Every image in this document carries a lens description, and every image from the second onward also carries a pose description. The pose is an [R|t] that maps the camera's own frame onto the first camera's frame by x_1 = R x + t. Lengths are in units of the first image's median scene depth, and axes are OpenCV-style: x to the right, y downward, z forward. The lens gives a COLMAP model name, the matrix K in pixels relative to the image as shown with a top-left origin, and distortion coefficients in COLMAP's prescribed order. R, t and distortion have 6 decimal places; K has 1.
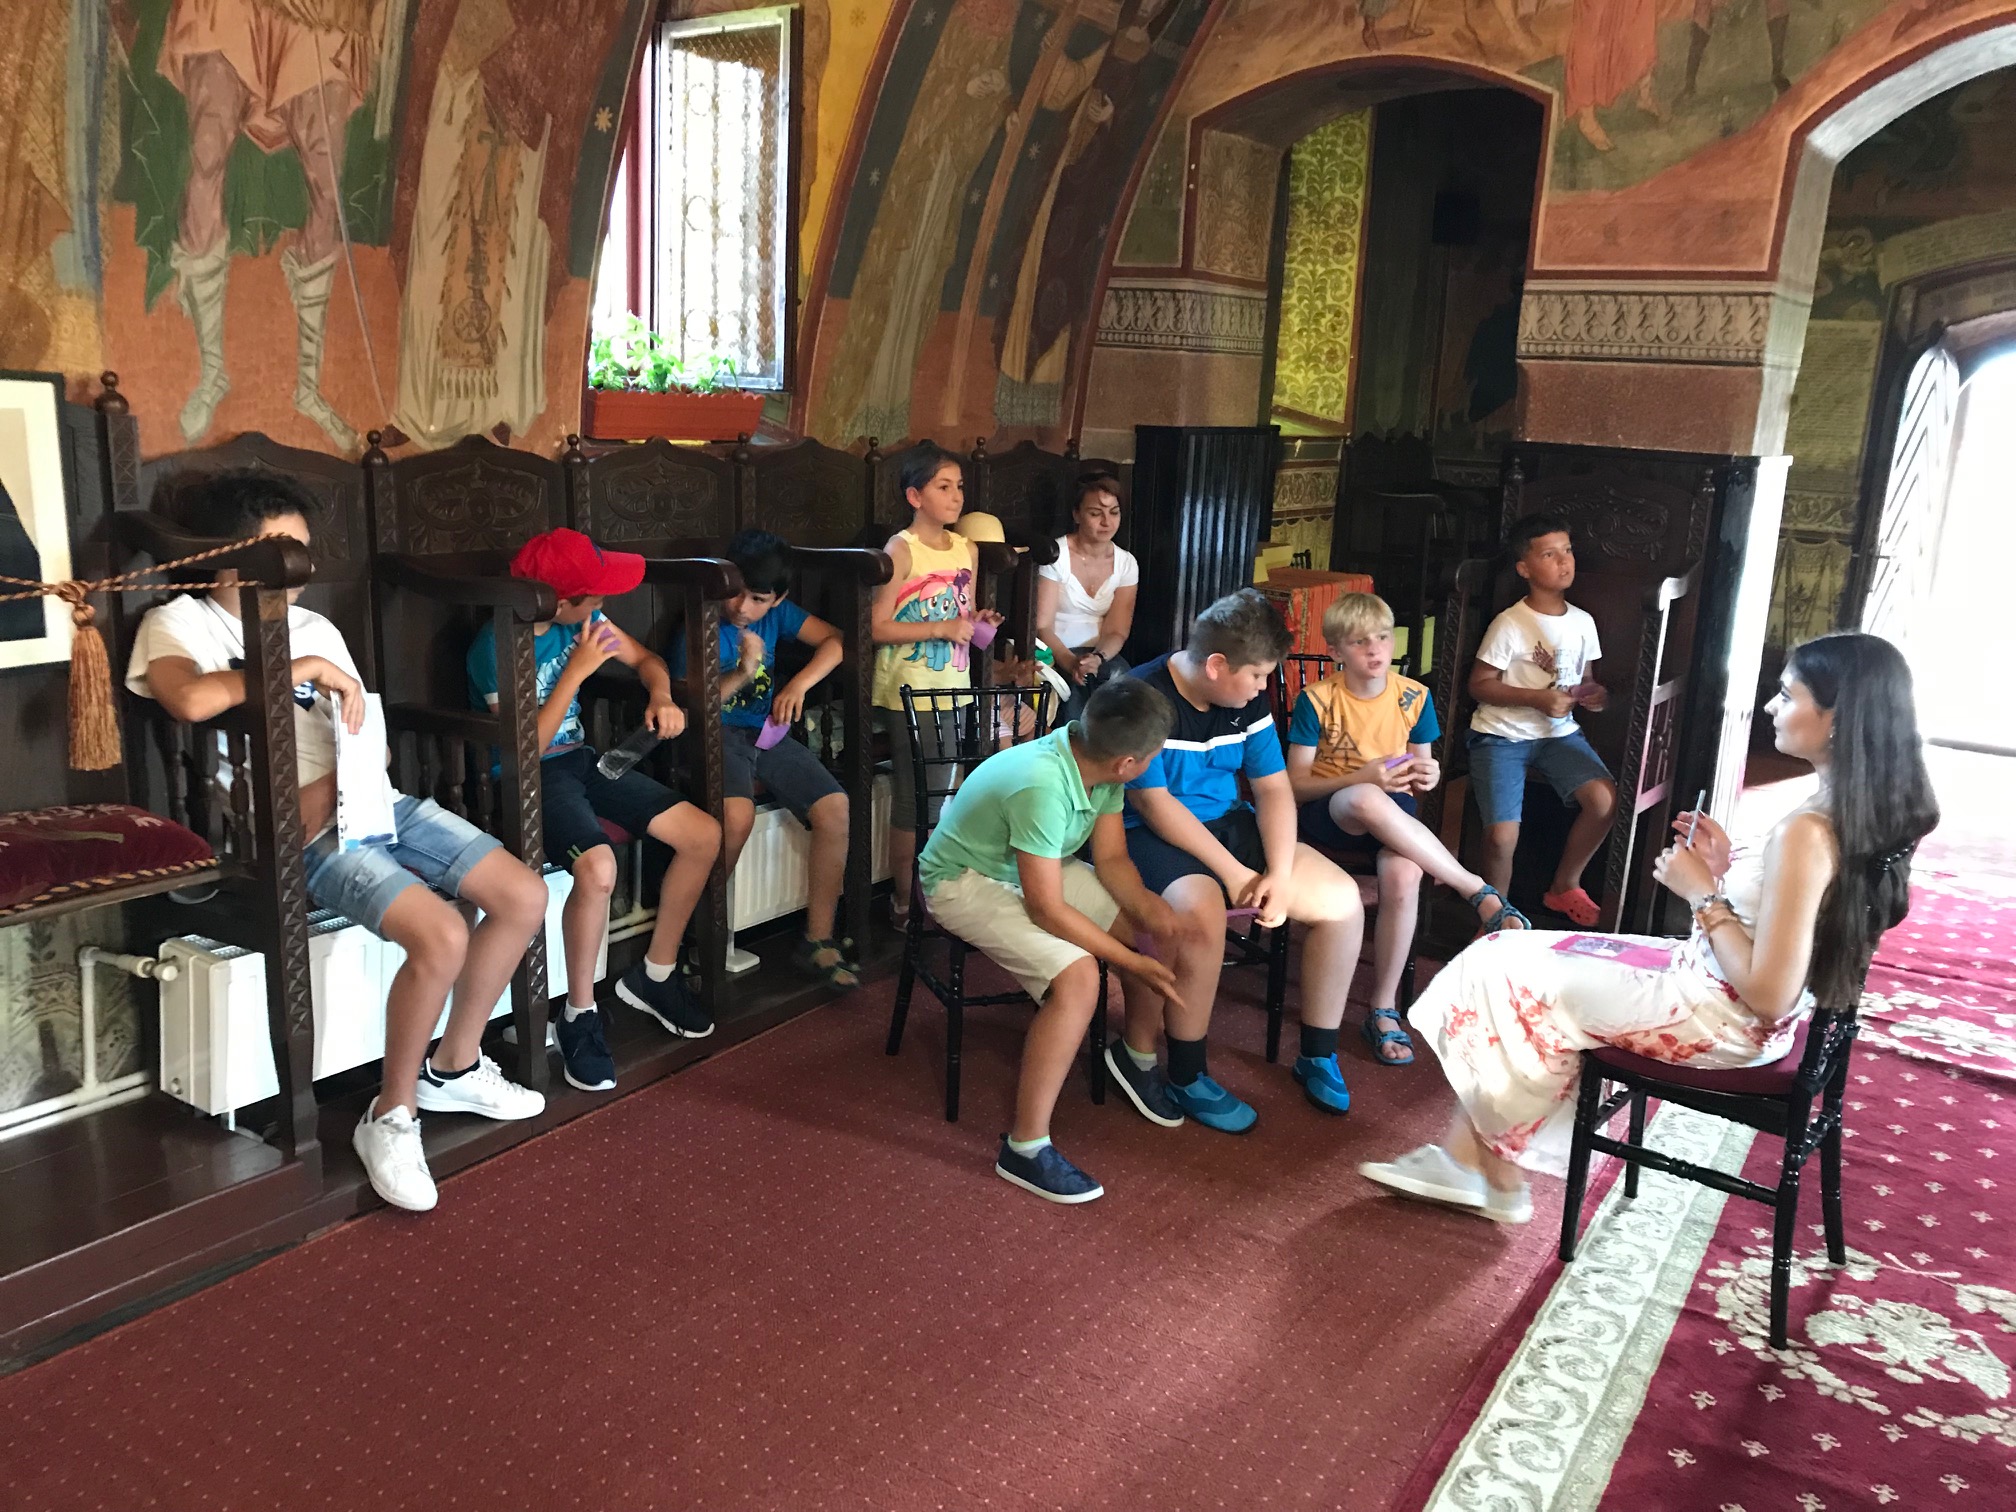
lens RADIAL K [[1645.5, 0, 1005.7], [0, 1645.5, 757.3], [0, 0, 1]] dist [-0.002272, 0.017334]
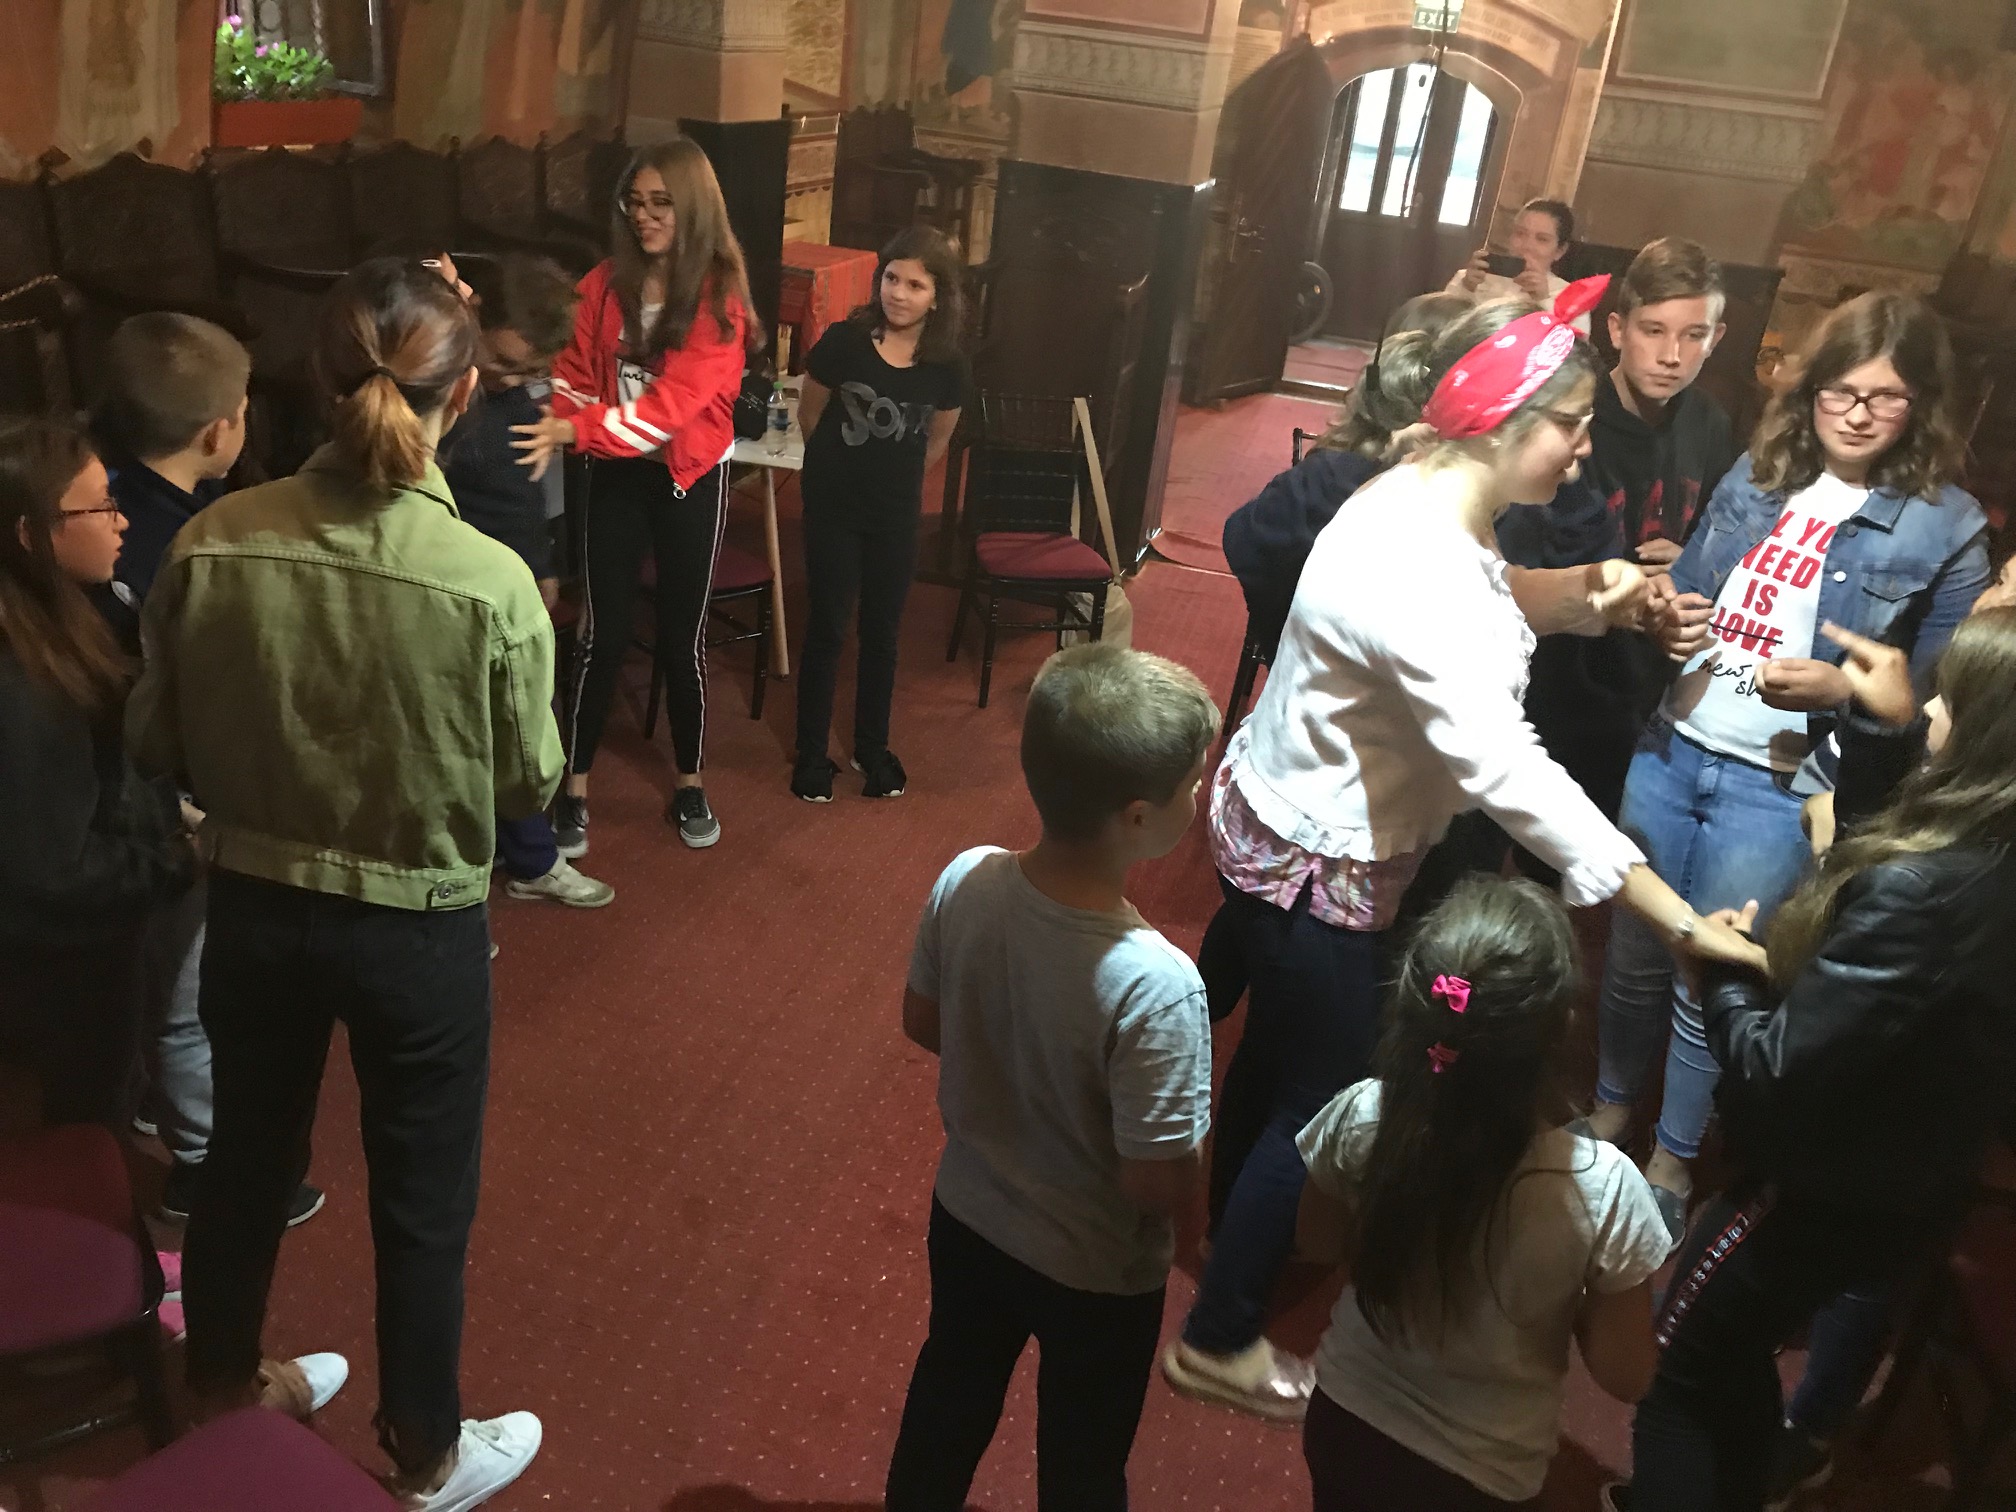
lens RADIAL K [[1645.5, 0, 996.3], [0, 1645.5, 762.4], [0, 0, 1]] dist [-0.002272, 0.017334]
pose [[0.946123, -0.081184, 0.313464, -0.122399], [0.007423, 0.973243, 0.229658, -0.039765], [-0.323721, -0.214958, 0.921411, -0.220373]]
